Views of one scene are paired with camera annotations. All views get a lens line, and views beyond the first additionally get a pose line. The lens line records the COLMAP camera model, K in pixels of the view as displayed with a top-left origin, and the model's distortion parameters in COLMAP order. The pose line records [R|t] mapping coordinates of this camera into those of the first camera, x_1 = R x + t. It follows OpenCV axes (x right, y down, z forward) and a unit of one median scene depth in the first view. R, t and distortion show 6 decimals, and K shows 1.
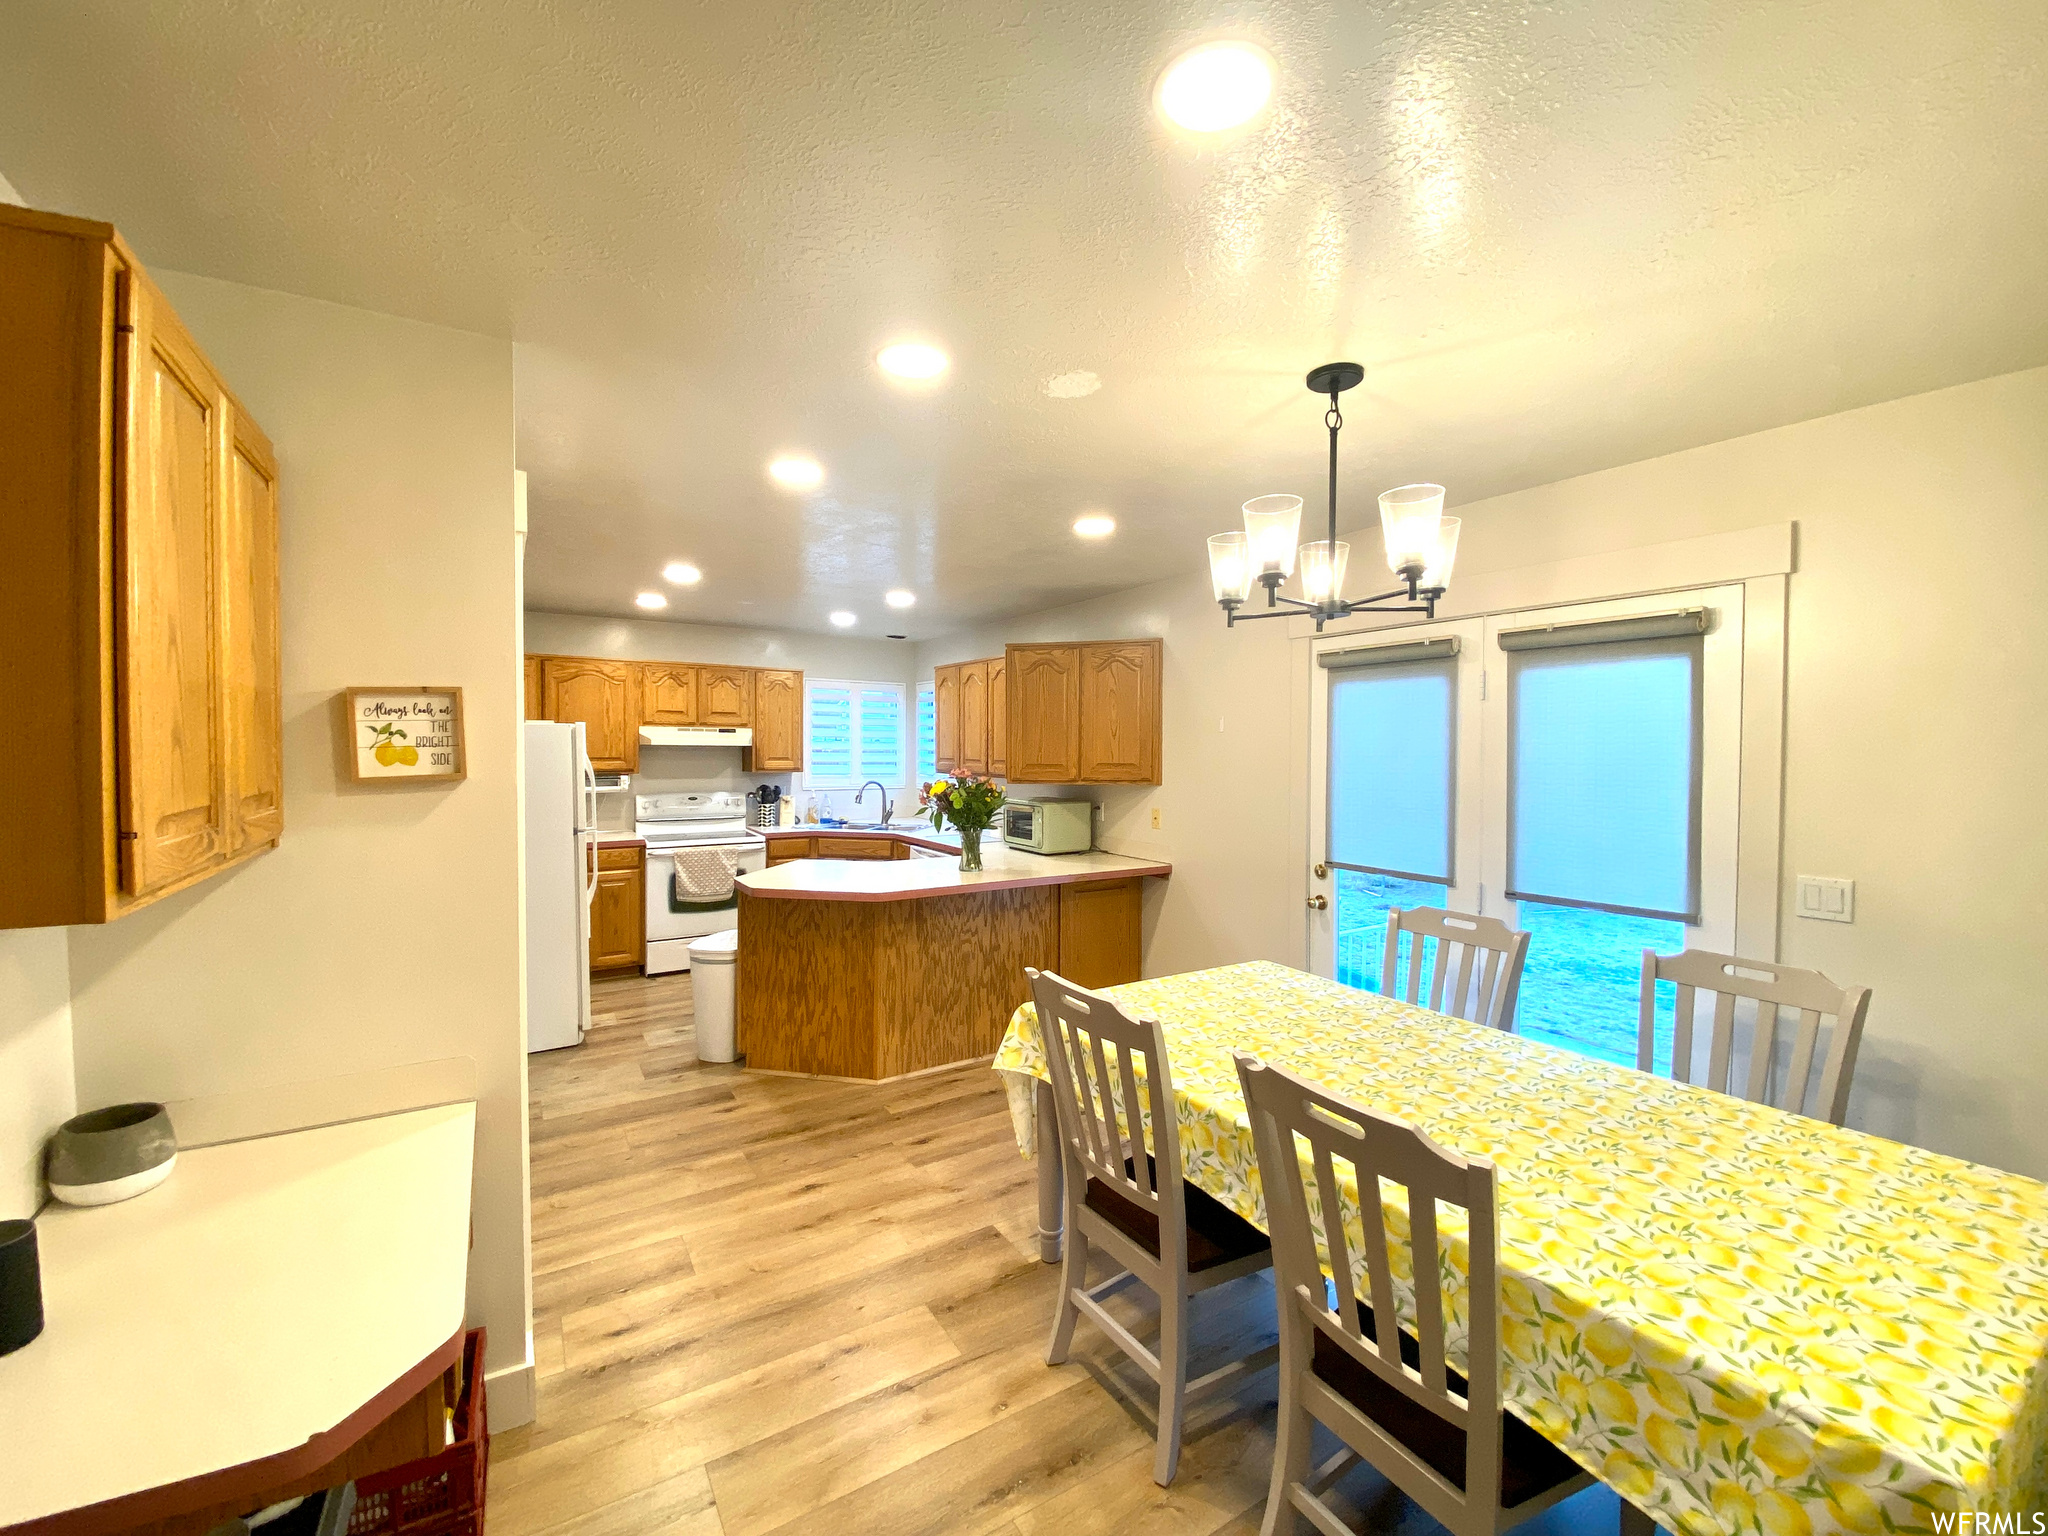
lens RADIAL K [[820.1, 0, 1028.5], [0, 820.1, 754.3], [0, 0, 1]] dist [-0.025093, -0.004649]
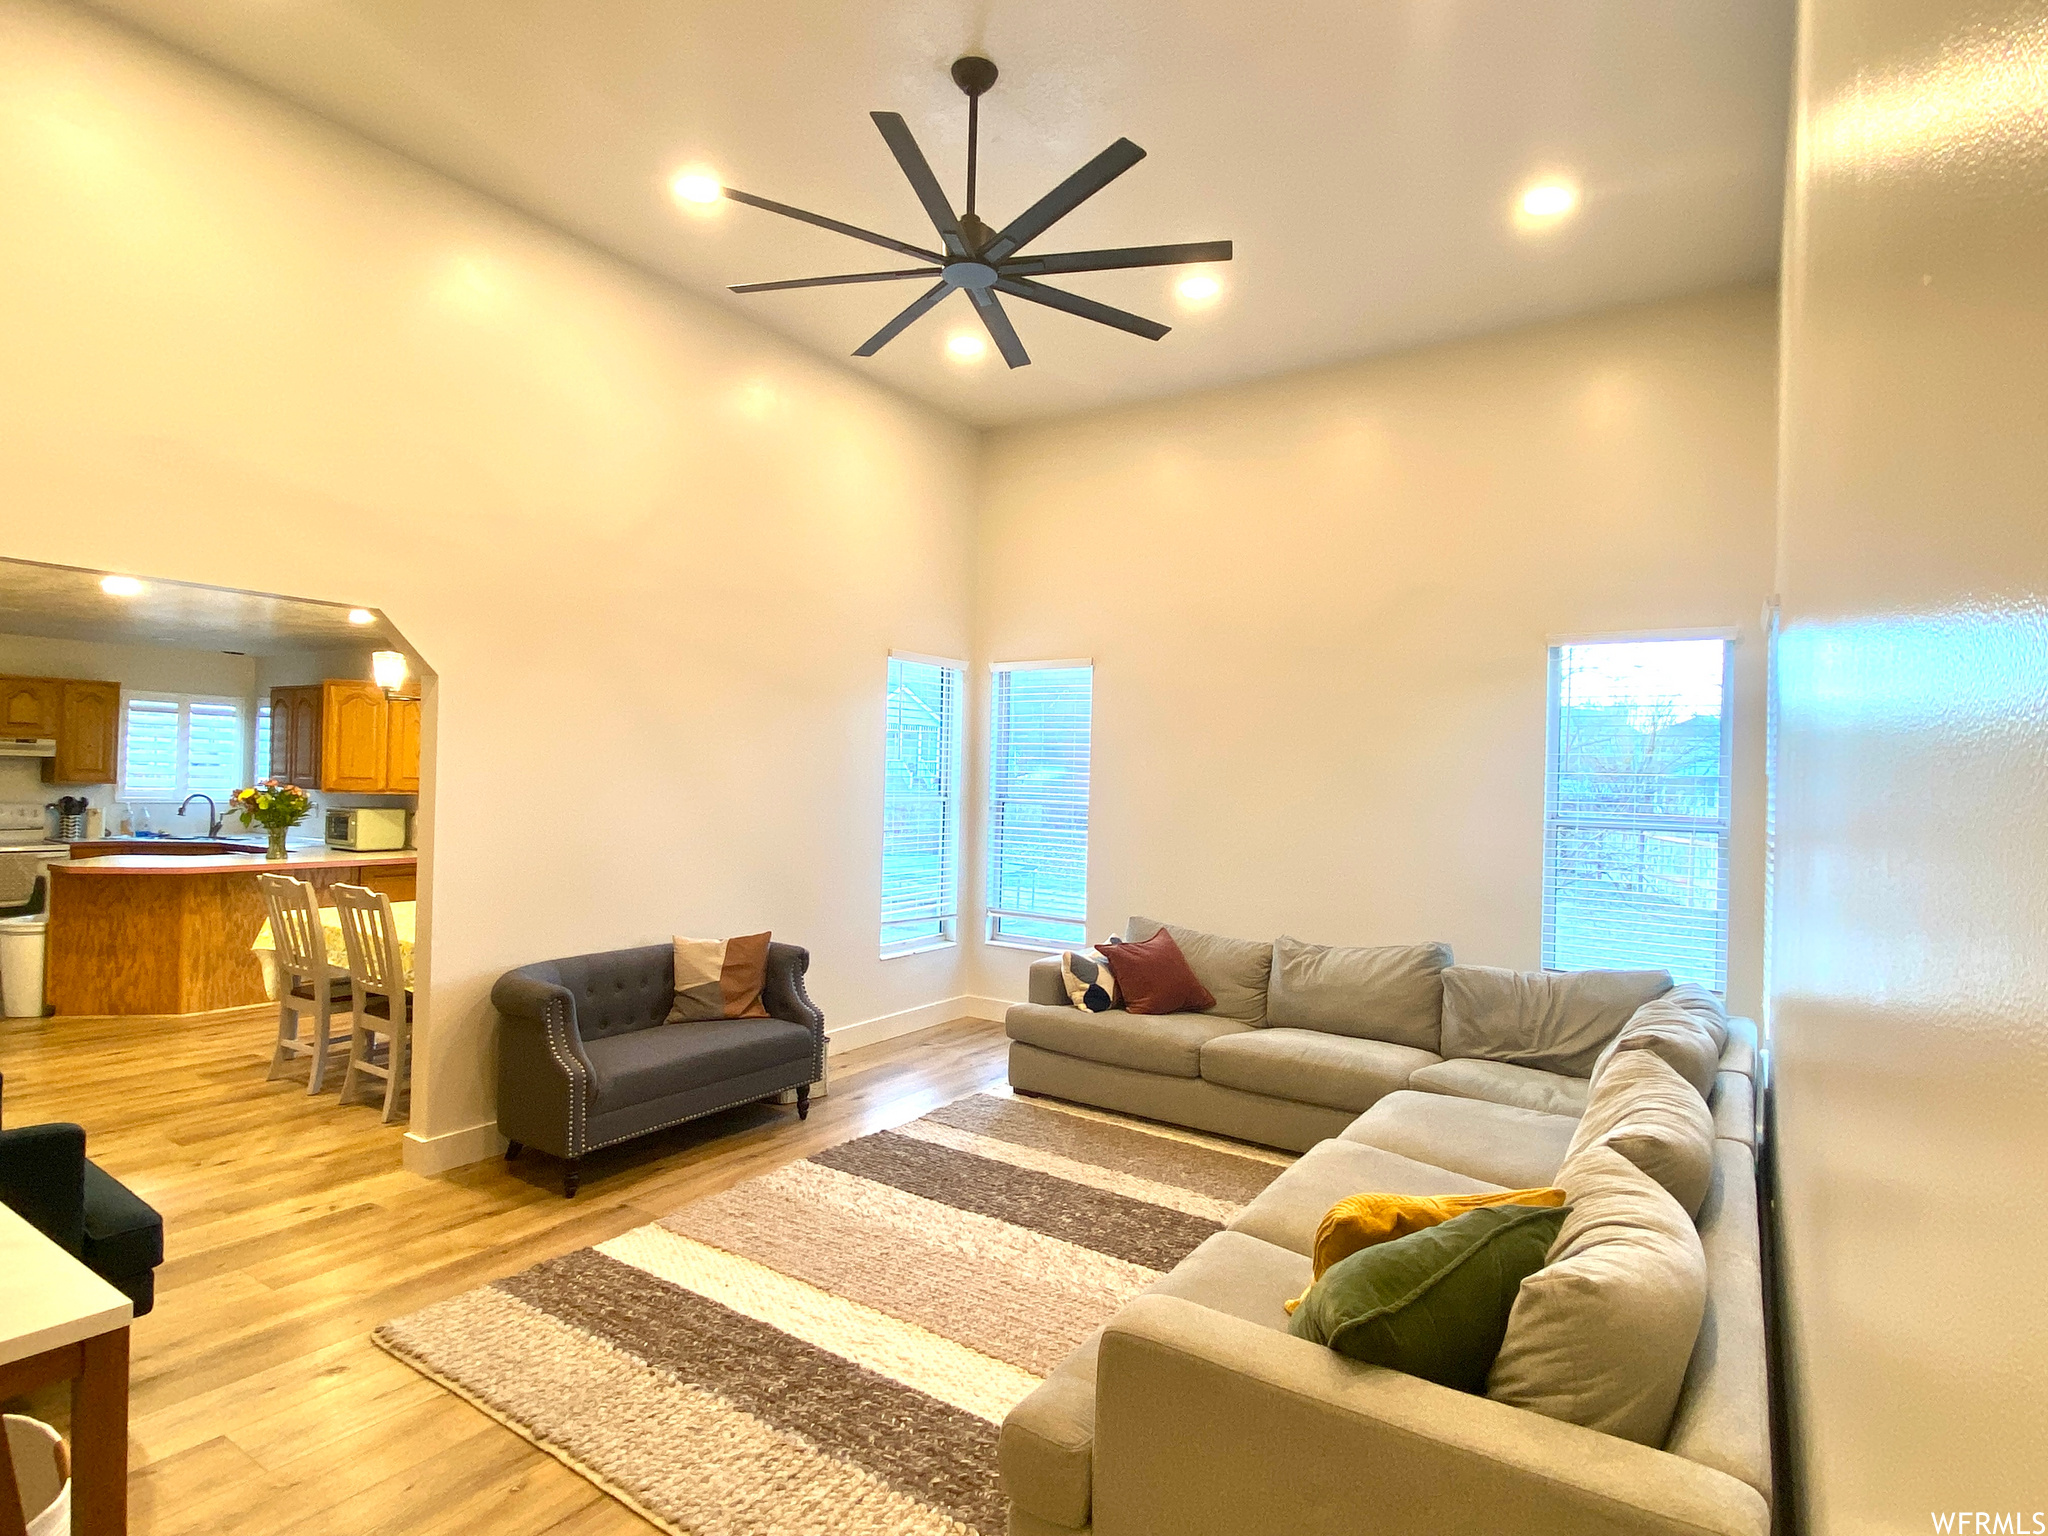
lens RADIAL K [[1107.2, 0, 1033.8], [0, 1107.2, 767.5], [0, 0, 1]] dist [-0.020855, -0.001537]
pose [[0.907436, 0.018824, 0.419769, 0.300308], [-0.012816, 0.999771, -0.017128, 0.014673], [-0.419995, 0.010163, 0.907469, -1.116048]]
